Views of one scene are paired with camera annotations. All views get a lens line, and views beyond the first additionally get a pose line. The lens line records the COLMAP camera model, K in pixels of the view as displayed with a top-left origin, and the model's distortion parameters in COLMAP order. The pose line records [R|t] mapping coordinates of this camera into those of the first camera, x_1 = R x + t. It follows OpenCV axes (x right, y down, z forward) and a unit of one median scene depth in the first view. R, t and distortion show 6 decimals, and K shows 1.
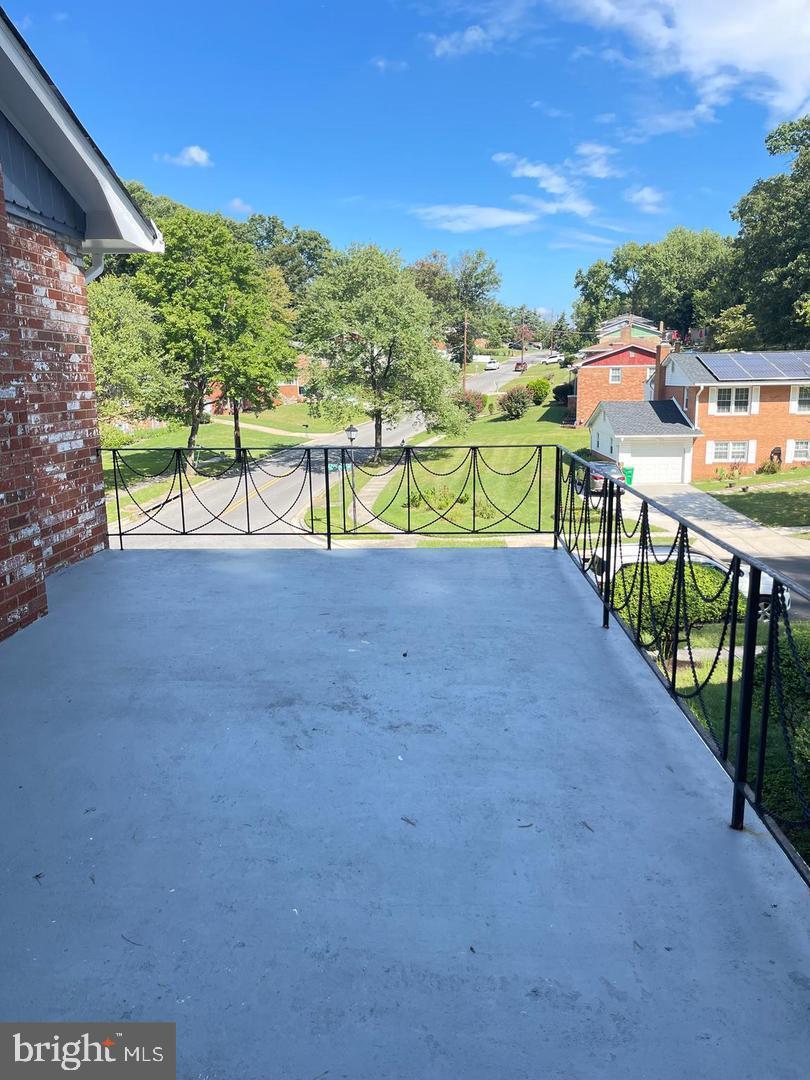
lens RADIAL K [[813.3, 0, 415.9], [0, 813.3, 562.1], [0, 0, 1]] dist [0.015911, -0.010568]
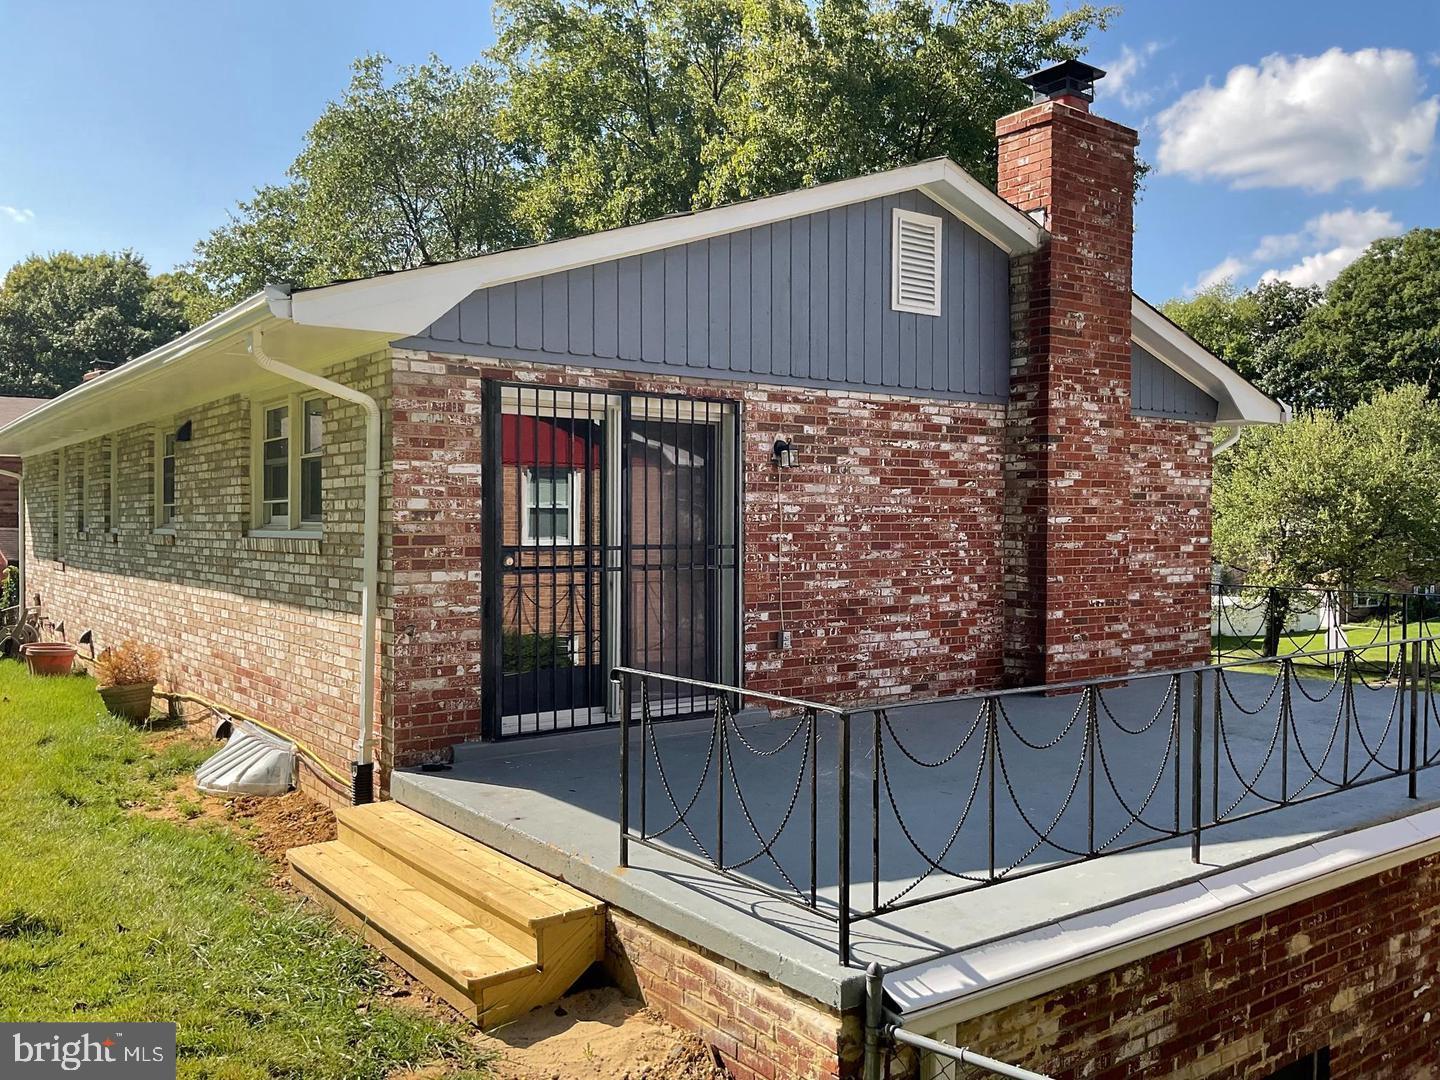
lens RADIAL K [[1195.7, 0, 722.6], [0, 1195.7, 541.6], [0, 0, 1]] dist [0.069235, -0.136748]
pose [[0.627879, 0.020162, -0.778050, 0.581415], [-0.175860, 0.977487, -0.116587, 0.144082], [0.758183, 0.210030, 0.617289, -0.707634]]
